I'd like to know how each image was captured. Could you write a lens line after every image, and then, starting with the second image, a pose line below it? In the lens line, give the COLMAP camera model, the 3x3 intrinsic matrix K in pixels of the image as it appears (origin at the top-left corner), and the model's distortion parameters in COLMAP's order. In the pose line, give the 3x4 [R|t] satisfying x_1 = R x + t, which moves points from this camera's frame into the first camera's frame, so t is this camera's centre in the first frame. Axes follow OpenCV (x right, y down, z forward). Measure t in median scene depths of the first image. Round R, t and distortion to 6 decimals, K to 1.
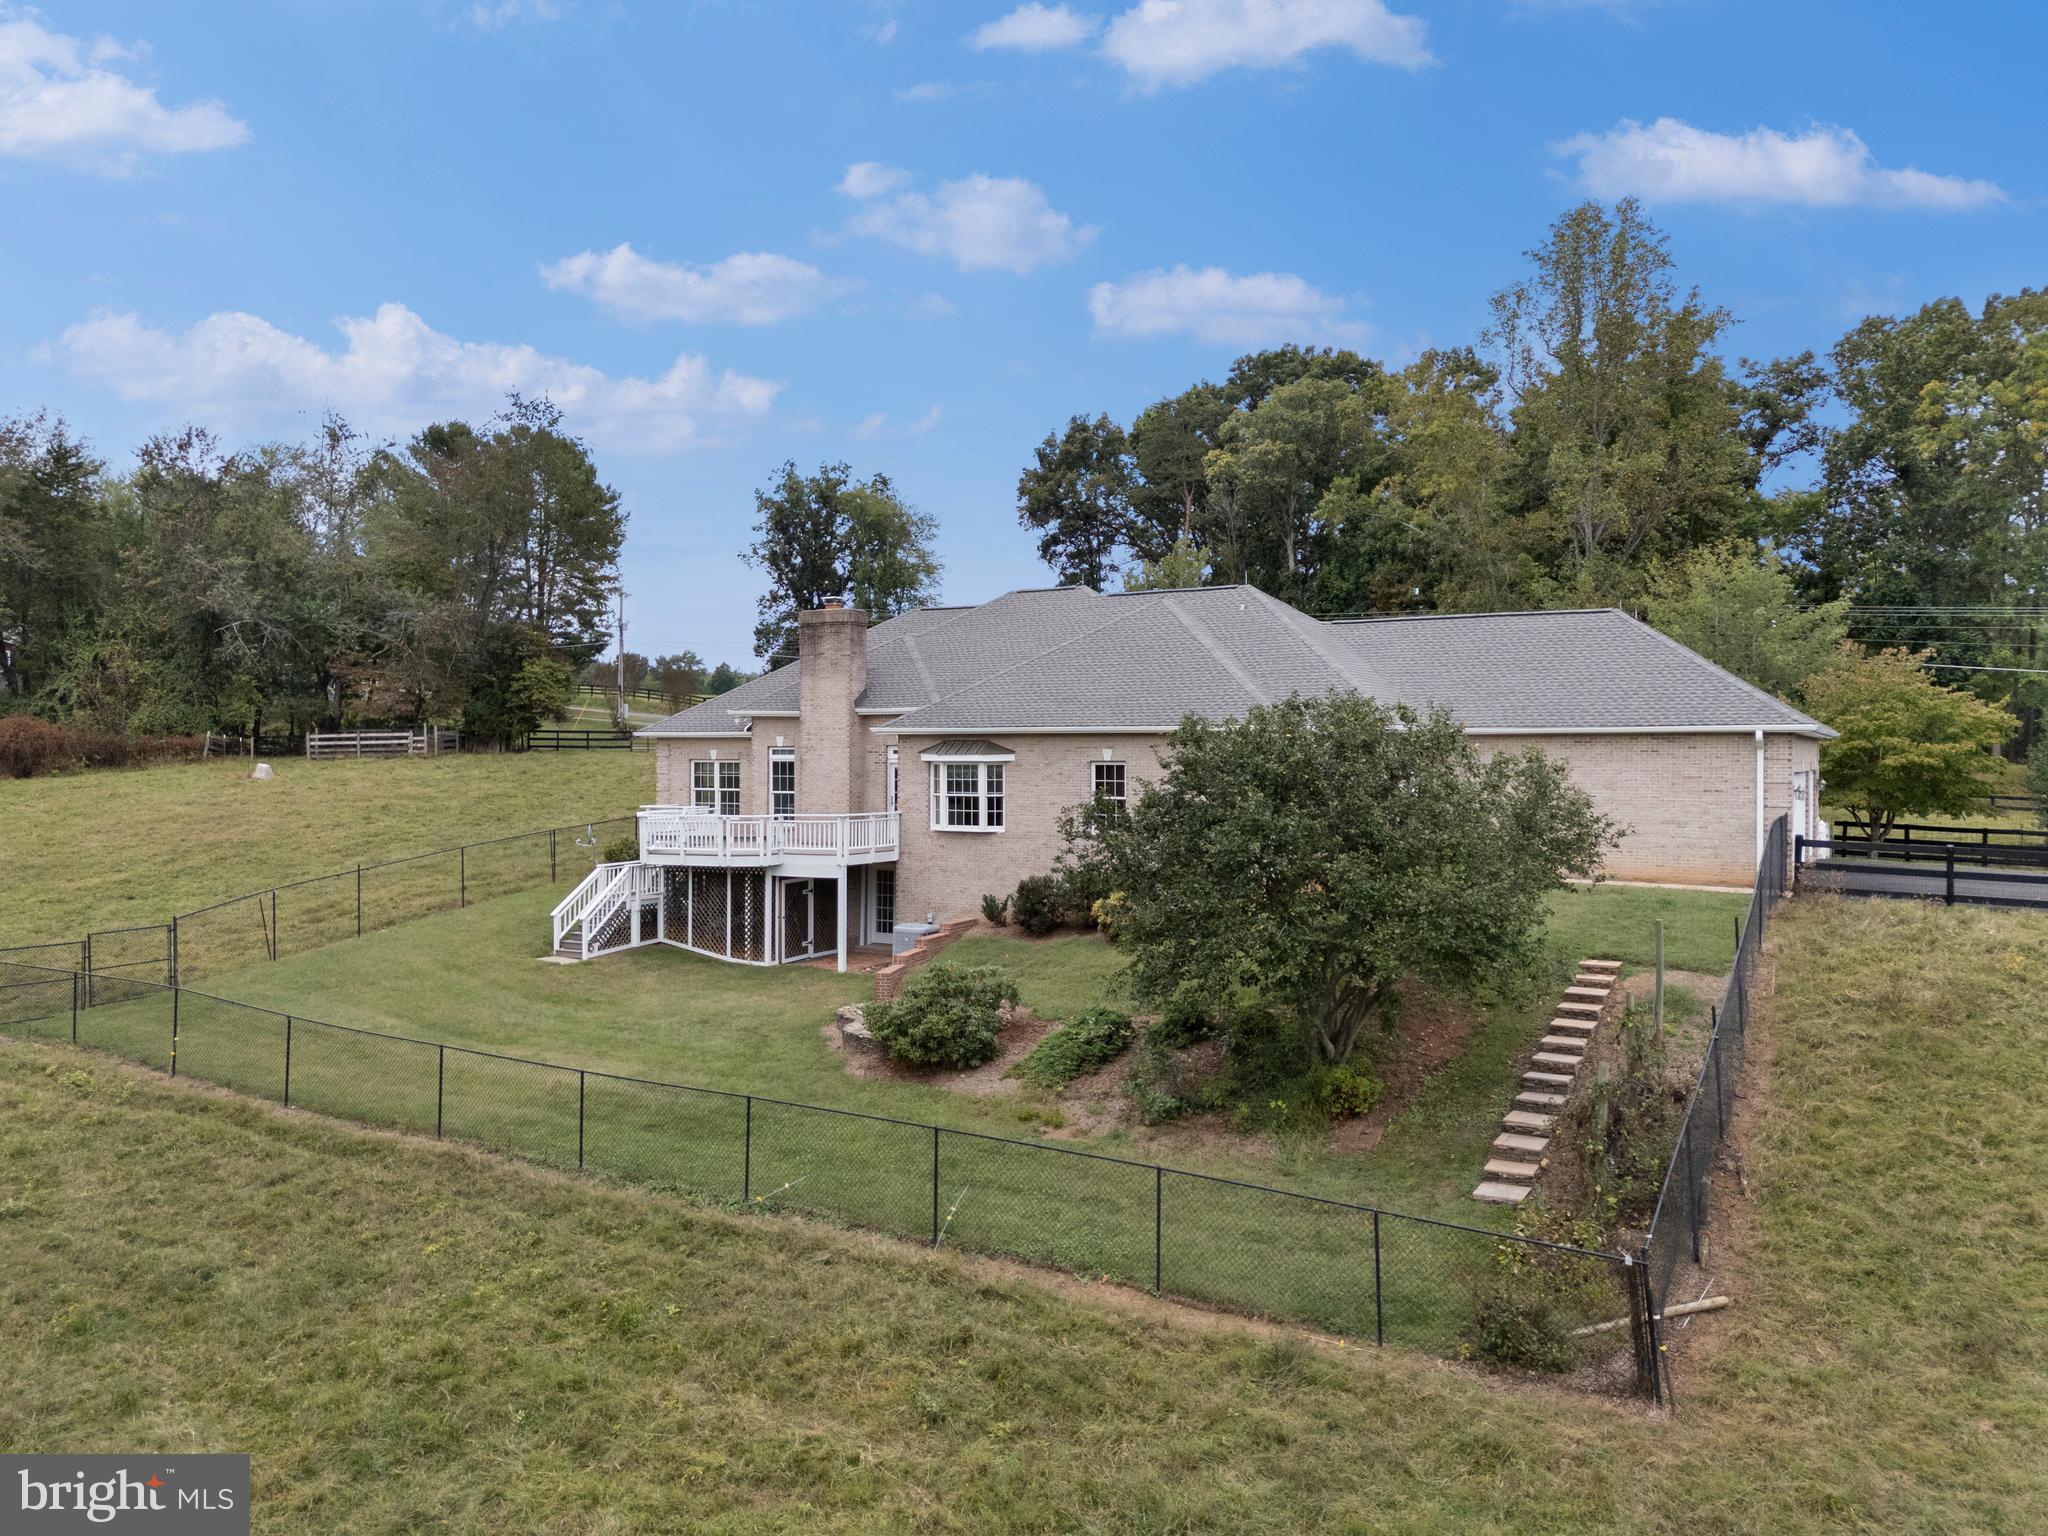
lens RADIAL K [[1453.4, 0, 1012.6], [0, 1453.4, 765.2], [0, 0, 1]] dist [0.063132, -0.045090]
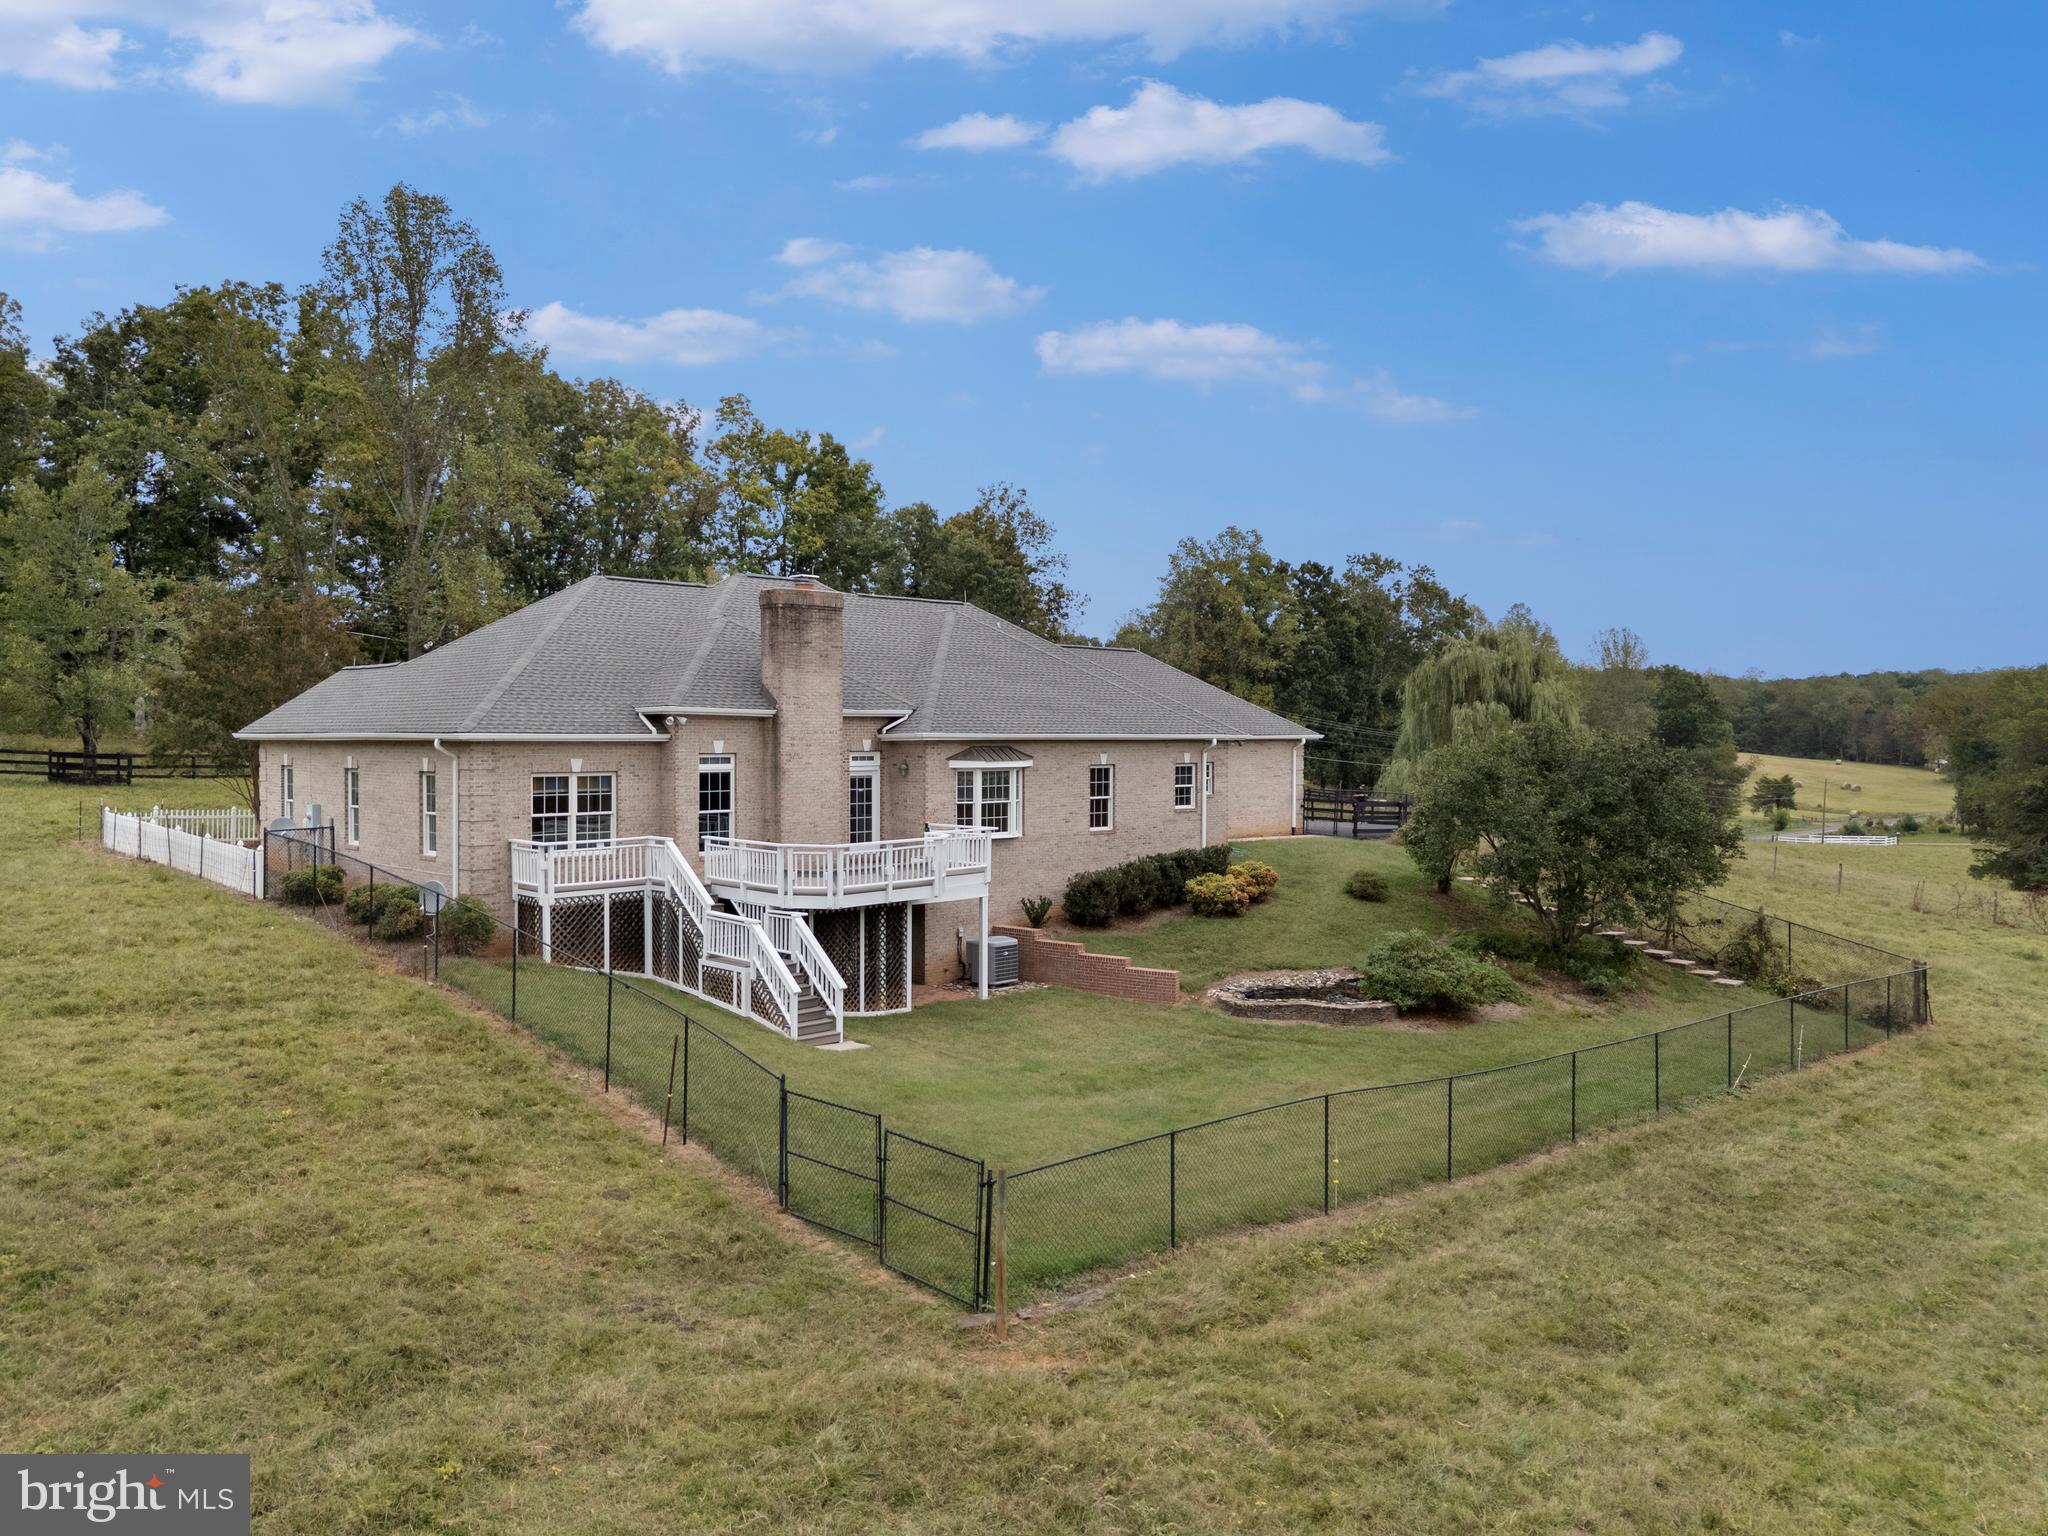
lens RADIAL K [[1453.4, 0, 1012.6], [0, 1453.4, 765.2], [0, 0, 1]] dist [0.063132, -0.045090]
pose [[0.282394, -0.019945, 0.959091, -0.961808], [0.006628, 0.999801, 0.018840, -0.022465], [-0.959276, 0.001037, 0.282470, 0.694818]]
